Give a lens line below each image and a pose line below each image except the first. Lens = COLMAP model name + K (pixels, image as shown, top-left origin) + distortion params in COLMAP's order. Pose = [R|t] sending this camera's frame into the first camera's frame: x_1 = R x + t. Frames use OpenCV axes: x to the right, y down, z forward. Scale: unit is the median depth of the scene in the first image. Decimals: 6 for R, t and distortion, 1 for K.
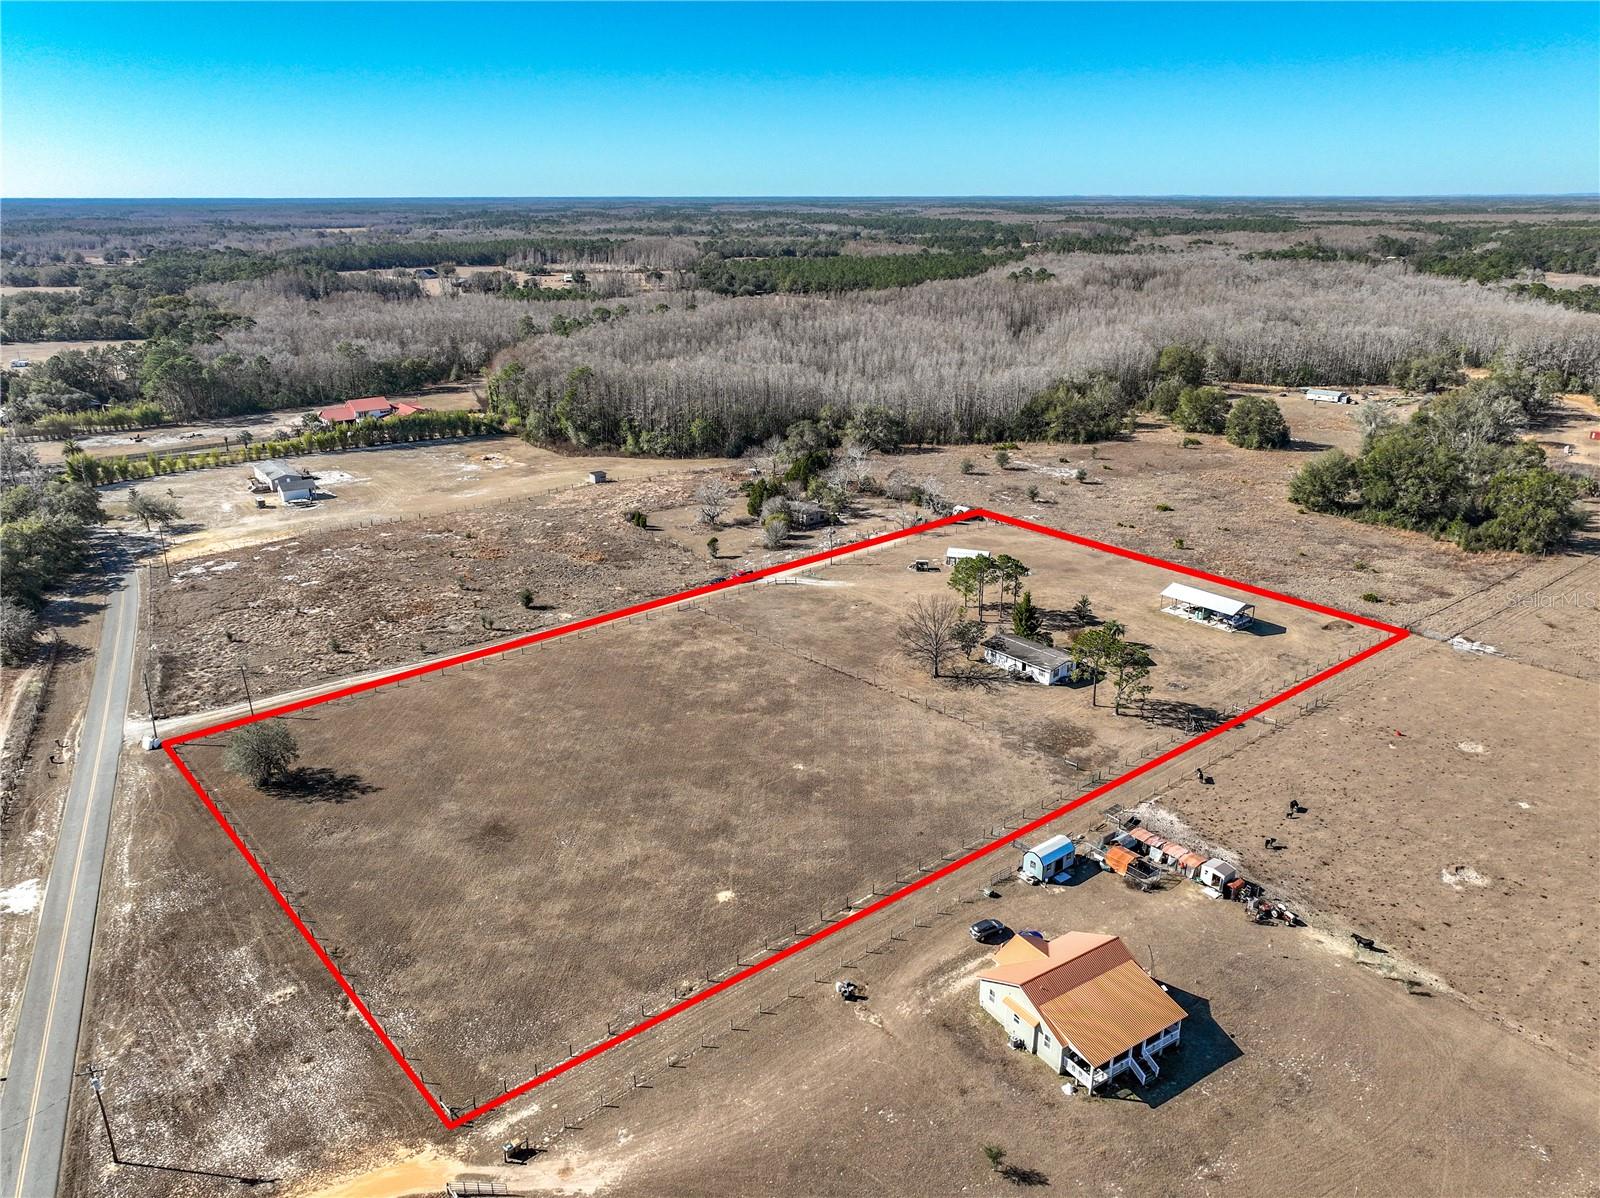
lens RADIAL K [[1138.5, 0, 800.6], [0, 1138.5, 643.0], [0, 0, 1]] dist [-0.003723, 0.008890]
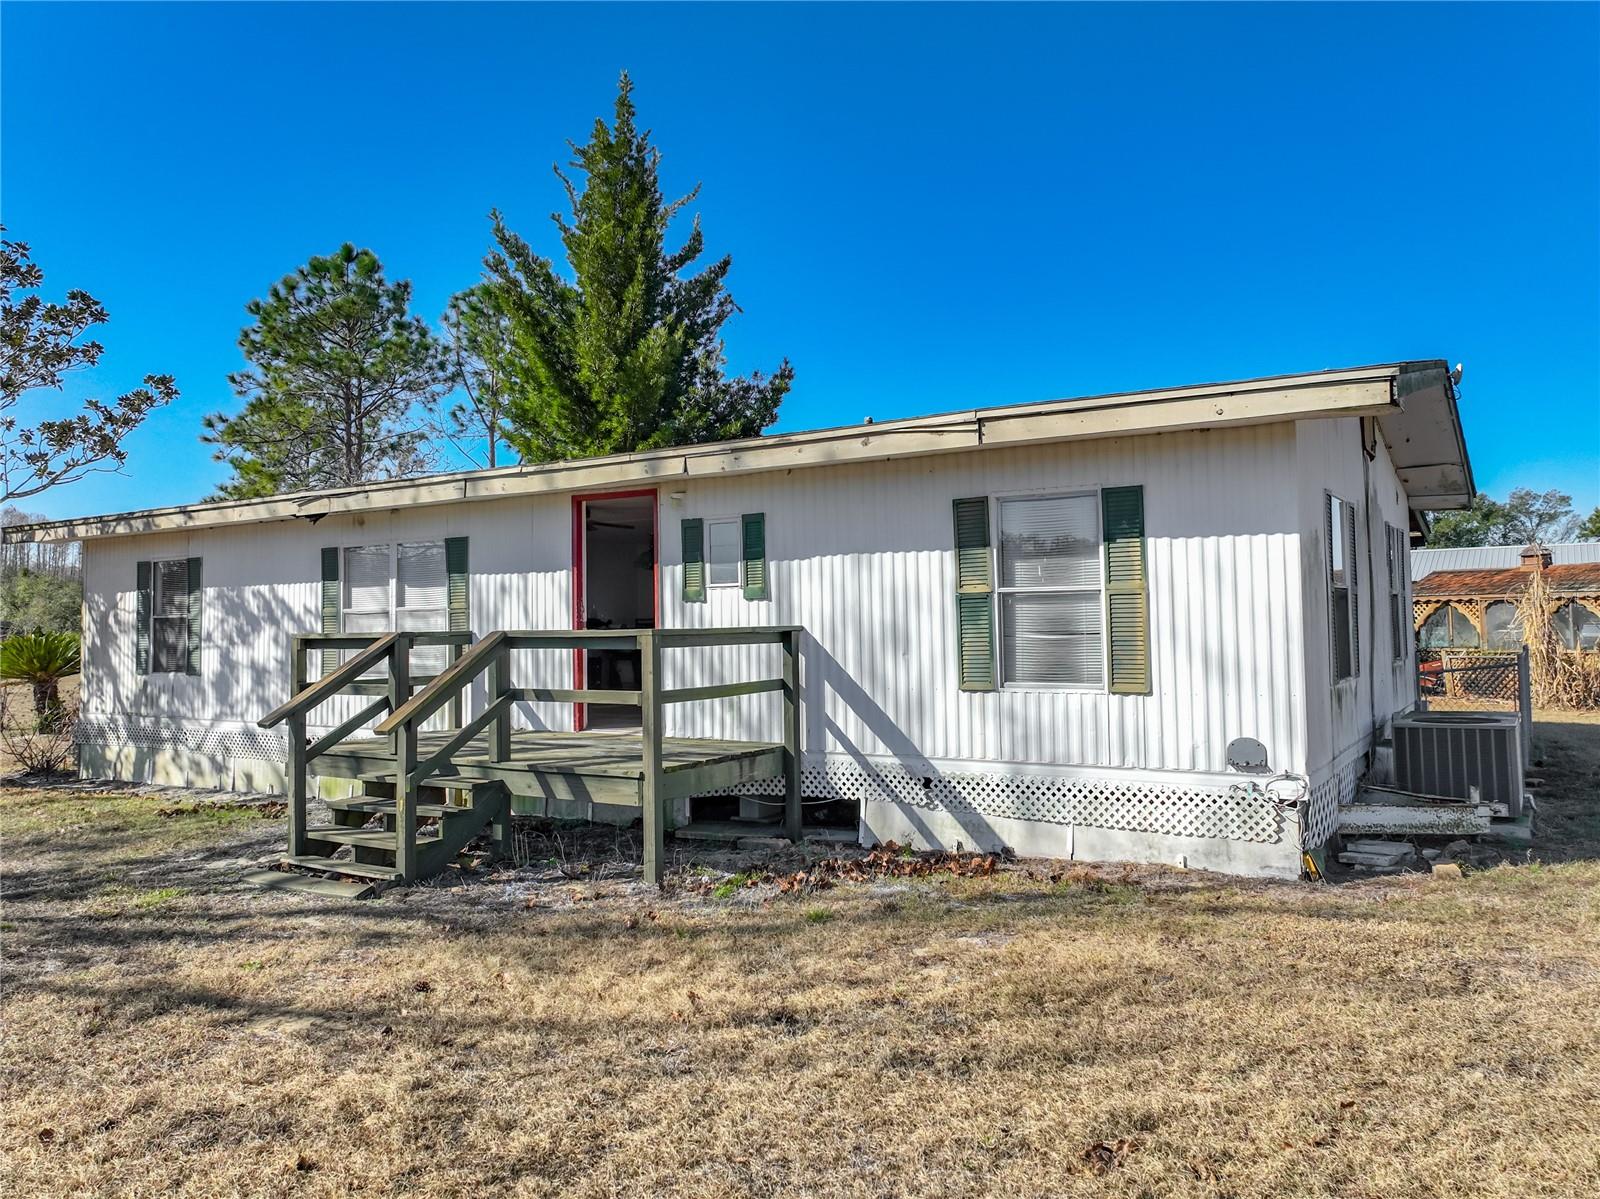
lens RADIAL K [[1176.6, 0, 817.9], [0, 1176.6, 529.2], [0, 0, 1]] dist [-0.007811, -0.003985]
pose [[0.944565, 0.007475, 0.328239, 0.195212], [0.136780, 0.899895, -0.414102, 0.041497], [-0.298476, 0.436043, 0.848987, 0.990491]]
